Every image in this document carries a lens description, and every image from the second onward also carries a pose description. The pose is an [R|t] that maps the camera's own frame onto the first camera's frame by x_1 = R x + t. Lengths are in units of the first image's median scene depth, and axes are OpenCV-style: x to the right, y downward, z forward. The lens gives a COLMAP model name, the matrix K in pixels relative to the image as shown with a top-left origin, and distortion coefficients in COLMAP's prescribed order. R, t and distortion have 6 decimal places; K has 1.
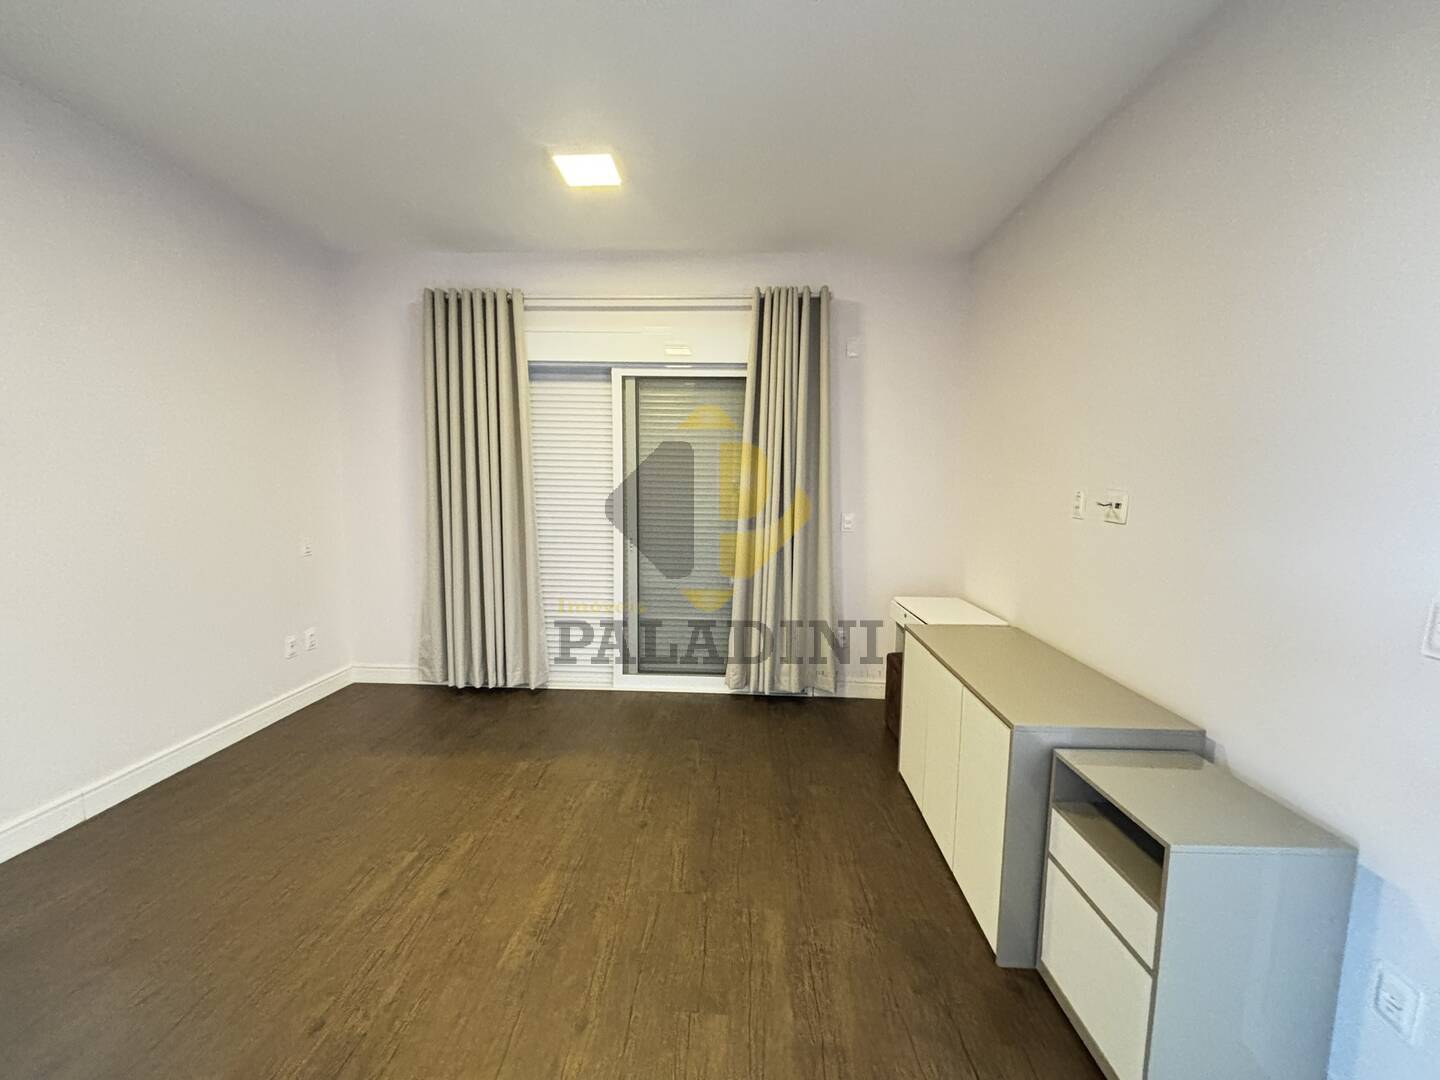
lens RADIAL K [[578.4, 0, 720.0], [0, 578.4, 540.0], [0, 0, 1]] dist [0.001236, 0.000349]
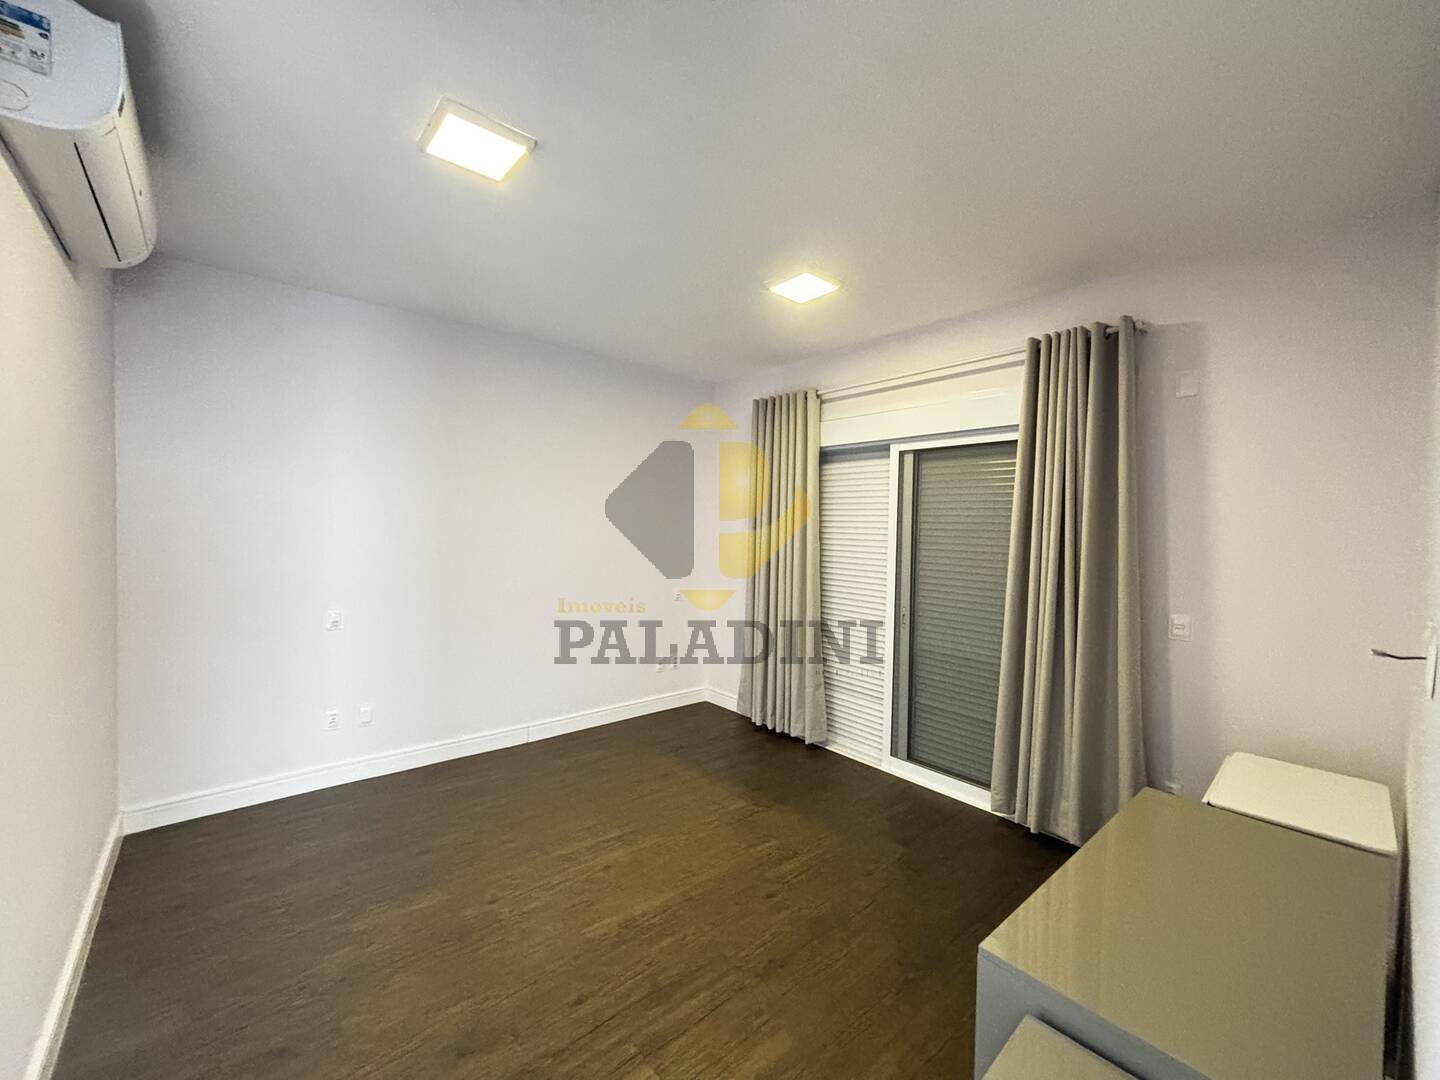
lens RADIAL K [[578.4, 0, 720.0], [0, 578.4, 540.0], [0, 0, 1]] dist [0.001236, 0.000349]
pose [[0.685295, 0.019623, -0.728001, 0.351242], [-0.088261, 0.994506, -0.056277, -0.046404], [0.722897, 0.102820, 0.683263, 0.105038]]
